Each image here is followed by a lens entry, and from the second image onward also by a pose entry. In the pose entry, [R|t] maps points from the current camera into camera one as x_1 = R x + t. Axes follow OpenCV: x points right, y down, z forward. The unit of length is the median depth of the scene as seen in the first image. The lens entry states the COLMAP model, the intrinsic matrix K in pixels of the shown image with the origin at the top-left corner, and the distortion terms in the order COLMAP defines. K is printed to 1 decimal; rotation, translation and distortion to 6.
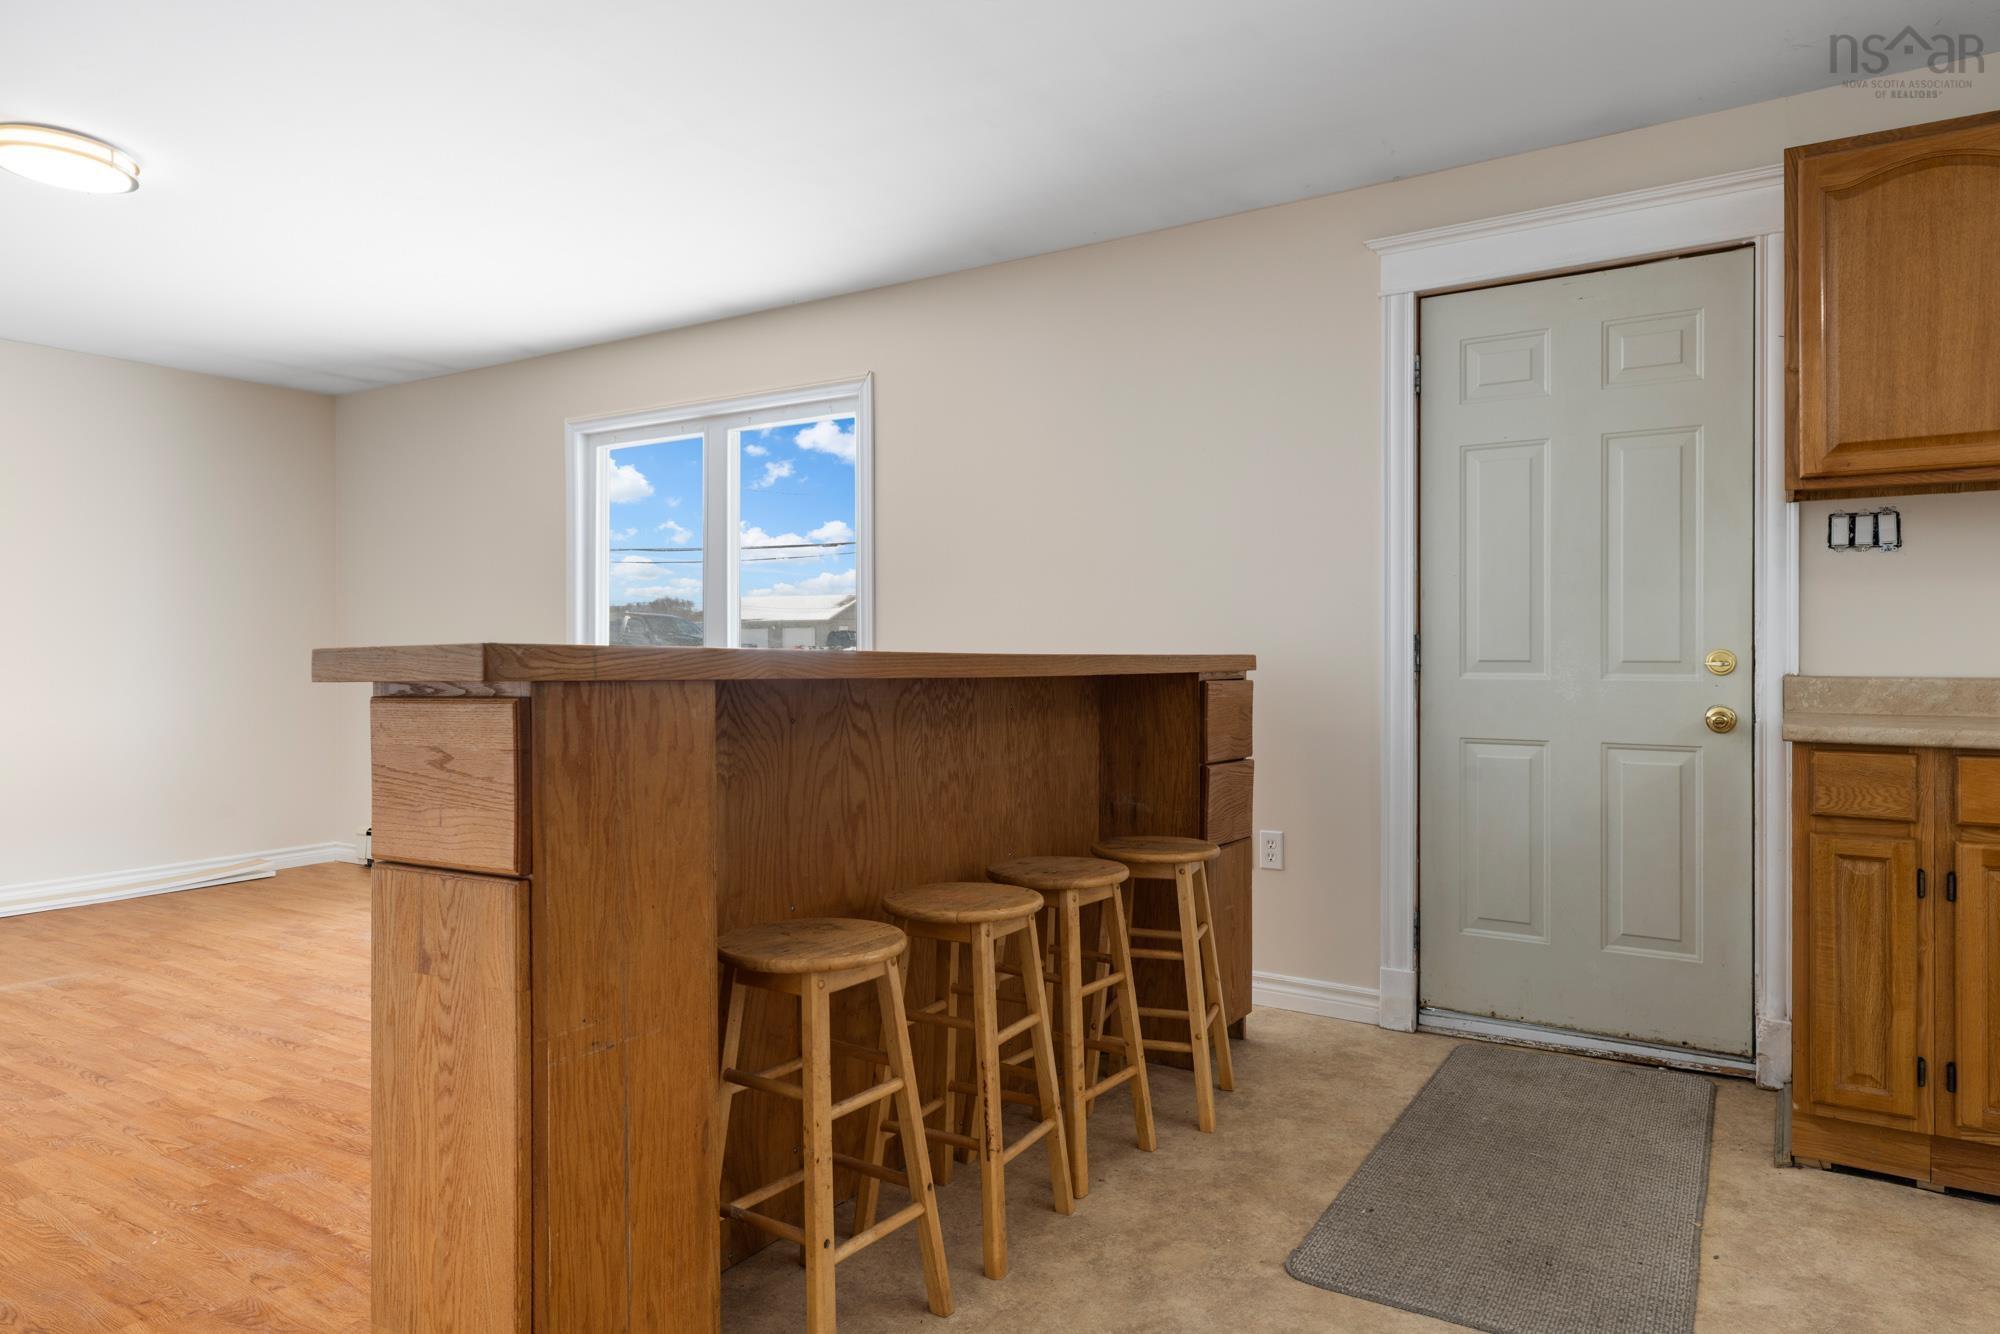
lens RADIAL K [[1238.7, 0, 995.6], [0, 1238.7, 657.6], [0, 0, 1]] dist [0.004337, -0.000274]
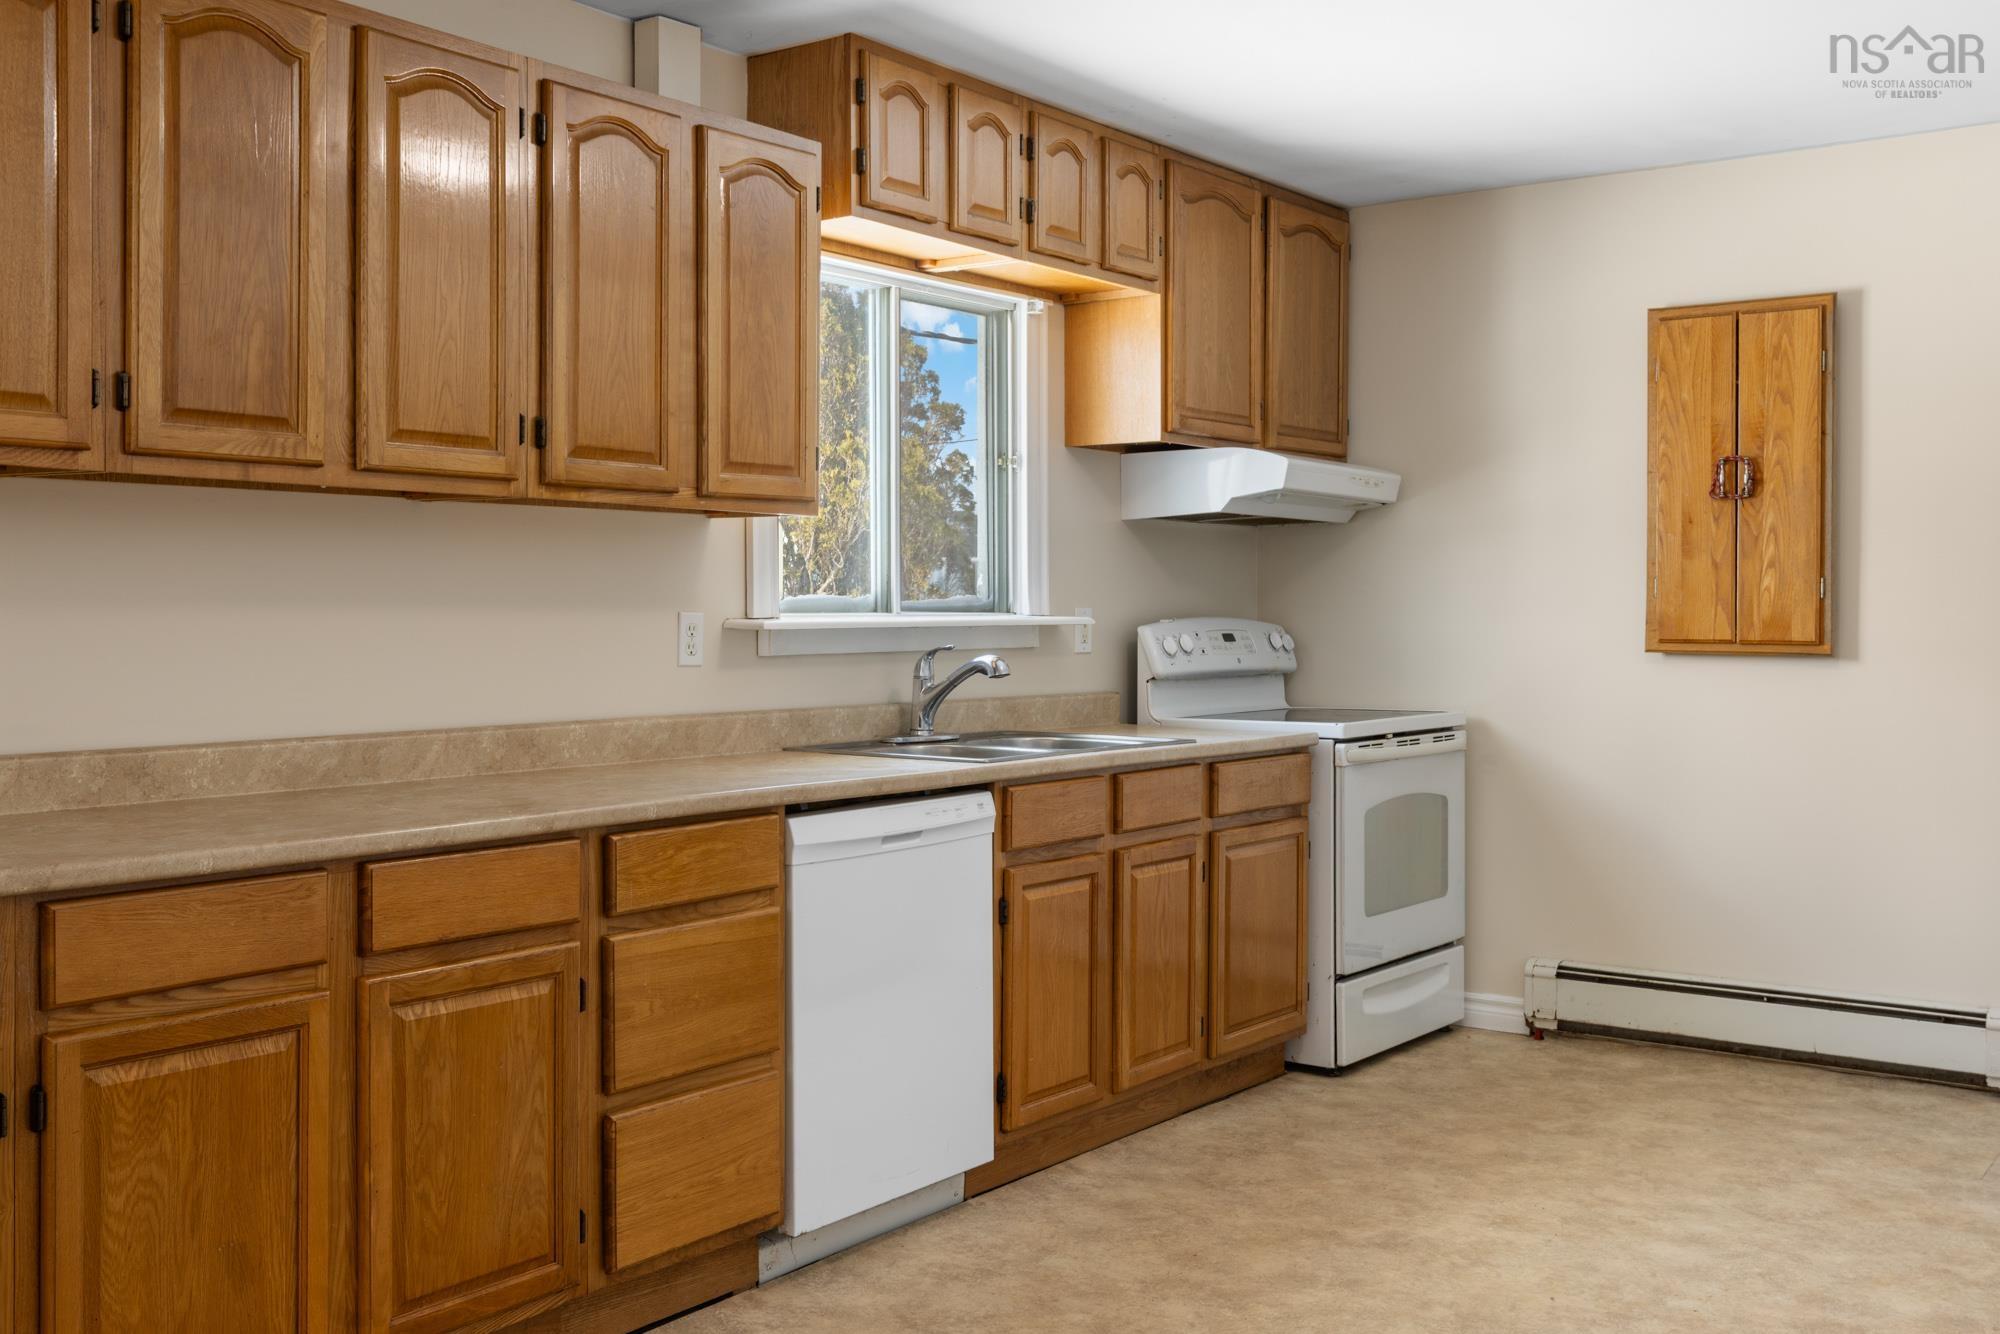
lens RADIAL K [[1944.1, 0, 994.1], [0, 1944.1, 636.9], [0, 0, 1]] dist [-0.004399, 0.004621]
pose [[0.072916, -0.008656, 0.997301, -0.167190], [0.002367, 0.999961, 0.008506, -0.058194], [-0.997335, 0.001740, 0.072934, 0.385105]]
